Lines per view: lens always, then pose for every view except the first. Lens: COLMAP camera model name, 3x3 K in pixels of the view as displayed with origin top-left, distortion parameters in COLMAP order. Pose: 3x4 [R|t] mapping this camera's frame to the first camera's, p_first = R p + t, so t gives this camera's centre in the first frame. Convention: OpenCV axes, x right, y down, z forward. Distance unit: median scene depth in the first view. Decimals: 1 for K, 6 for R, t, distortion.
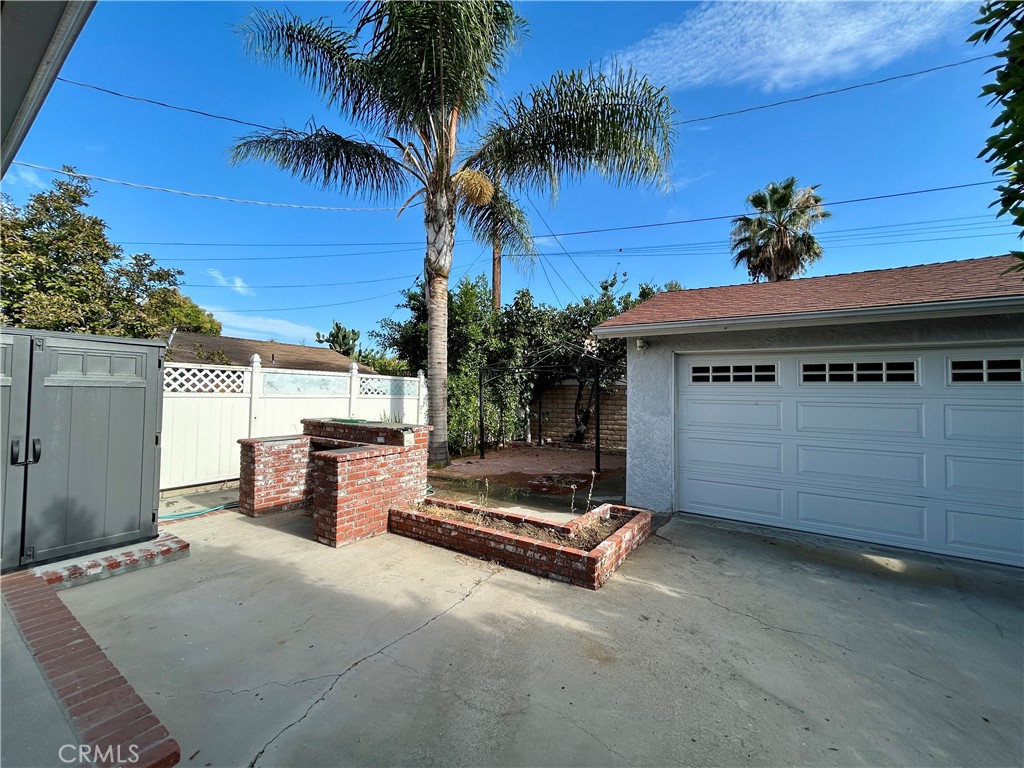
lens RADIAL K [[412.8, 0, 508.8], [0, 412.8, 376.2], [0, 0, 1]] dist [-0.001127, 0.000484]
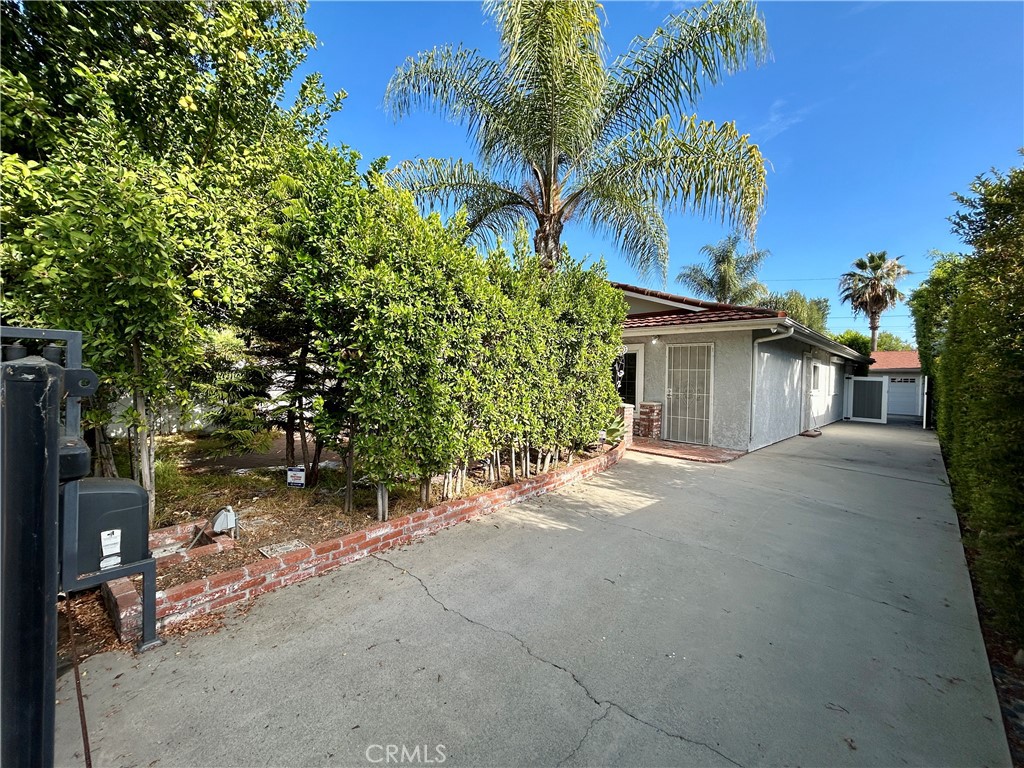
lens RADIAL K [[412.8, 0, 507.5], [0, 412.8, 385.5], [0, 0, 1]] dist [-0.001127, 0.000484]
pose [[0.980645, 0.014200, -0.195280, -1.310035], [-0.003501, 0.998479, 0.055027, -0.111742], [0.195765, -0.053278, 0.979203, -2.686606]]
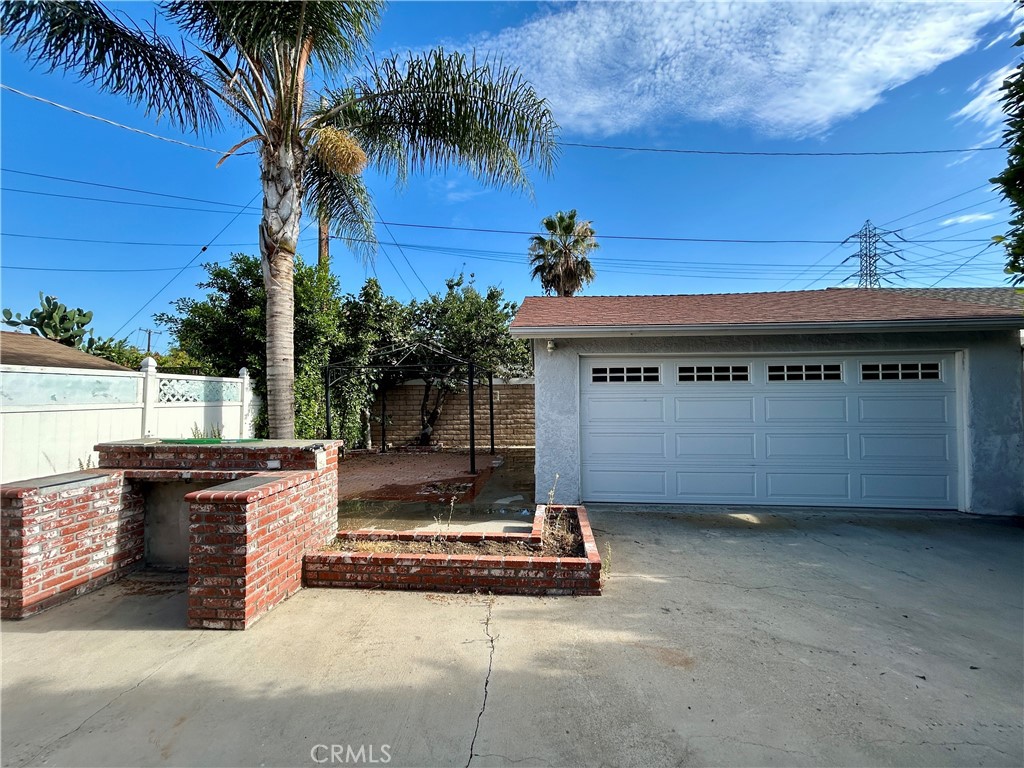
lens RADIAL K [[412.8, 0, 509.5], [0, 412.8, 381.1], [0, 0, 1]] dist [-0.001127, 0.000484]
pose [[0.877986, -0.007035, 0.478634, -0.169861], [0.000225, 0.999898, 0.014283, -0.002320], [-0.478686, -0.012433, 0.877898, 0.093256]]
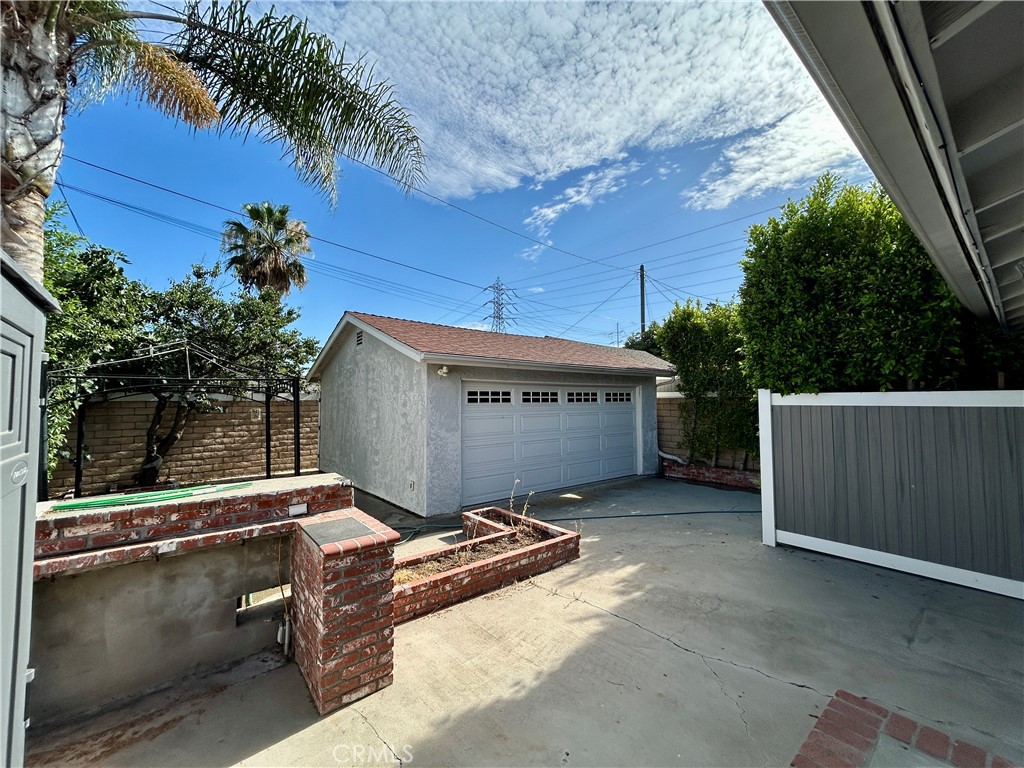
lens RADIAL K [[412.8, 0, 511.6], [0, 412.8, 380.0], [0, 0, 1]] dist [-0.001127, 0.000484]
pose [[0.299891, 0.035348, 0.953318, -0.463590], [-0.024939, 0.999262, -0.029206, -0.014436], [-0.953647, -0.015016, 0.300552, 0.306338]]
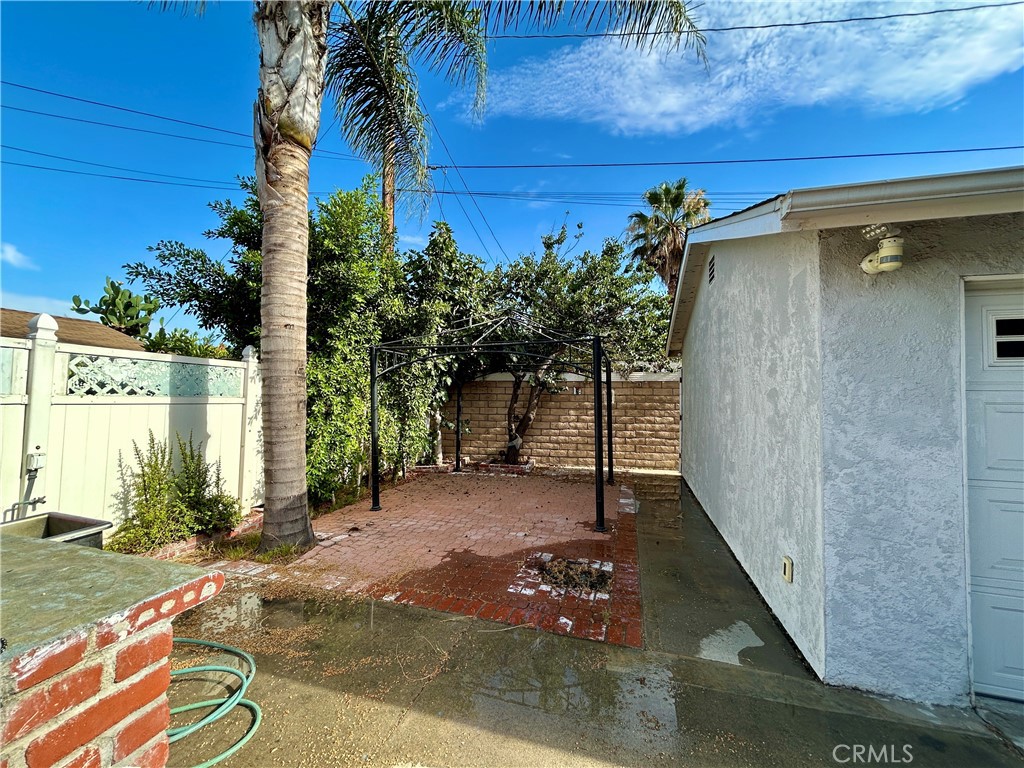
lens RADIAL K [[412.8, 0, 509.2], [0, 412.8, 383.1], [0, 0, 1]] dist [-0.001127, 0.000484]
pose [[0.952933, 0.003651, 0.303158, -0.072310], [-0.008337, 0.999865, 0.014166, 0.022760], [-0.303066, -0.016026, 0.952835, 0.483098]]
